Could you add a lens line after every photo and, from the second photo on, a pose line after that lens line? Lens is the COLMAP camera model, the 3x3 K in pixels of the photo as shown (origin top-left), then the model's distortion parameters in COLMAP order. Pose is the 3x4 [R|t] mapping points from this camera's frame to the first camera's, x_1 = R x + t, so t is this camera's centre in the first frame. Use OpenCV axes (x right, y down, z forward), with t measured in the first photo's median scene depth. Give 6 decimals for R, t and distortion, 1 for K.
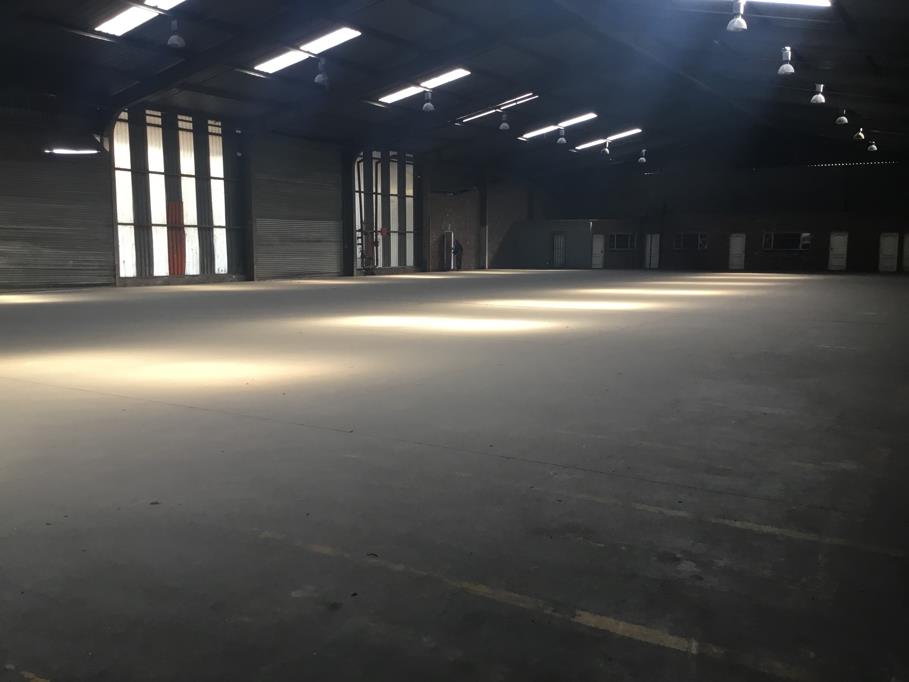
lens RADIAL K [[717.2, 0, 454.5], [0, 717.2, 341.0], [0, 0, 1]] dist [0.043977, -0.010399]
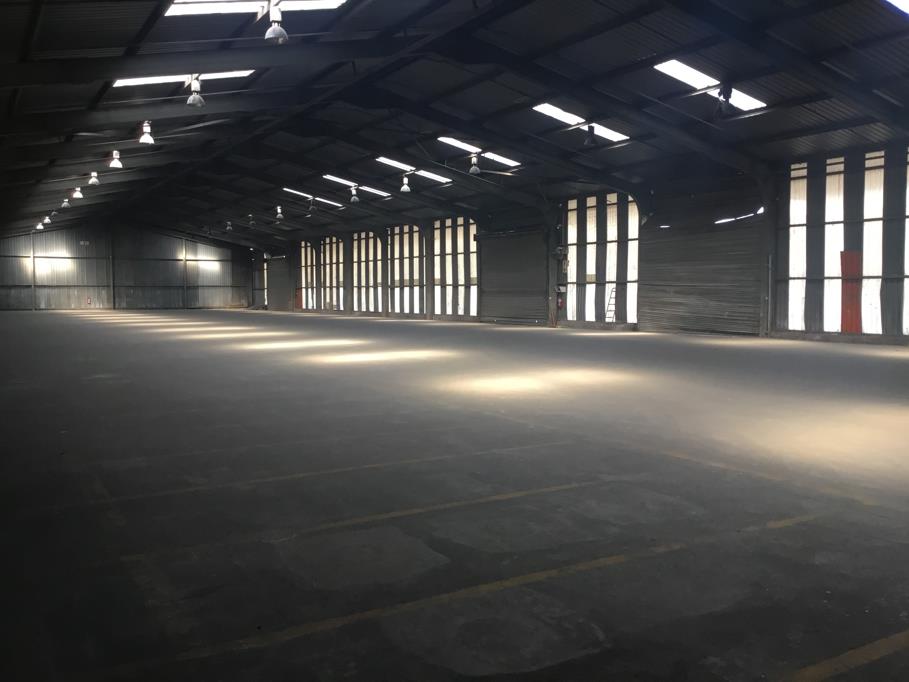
lens RADIAL K [[633.5, 0, 454.5], [0, 633.5, 341.0], [0, 0, 1]] dist [0.001782, -0.003791]
pose [[-0.347553, 0.065318, -0.935383, 0.792308], [-0.128891, 0.984773, 0.116658, -0.165936], [0.928759, 0.161107, -0.333842, 1.231247]]
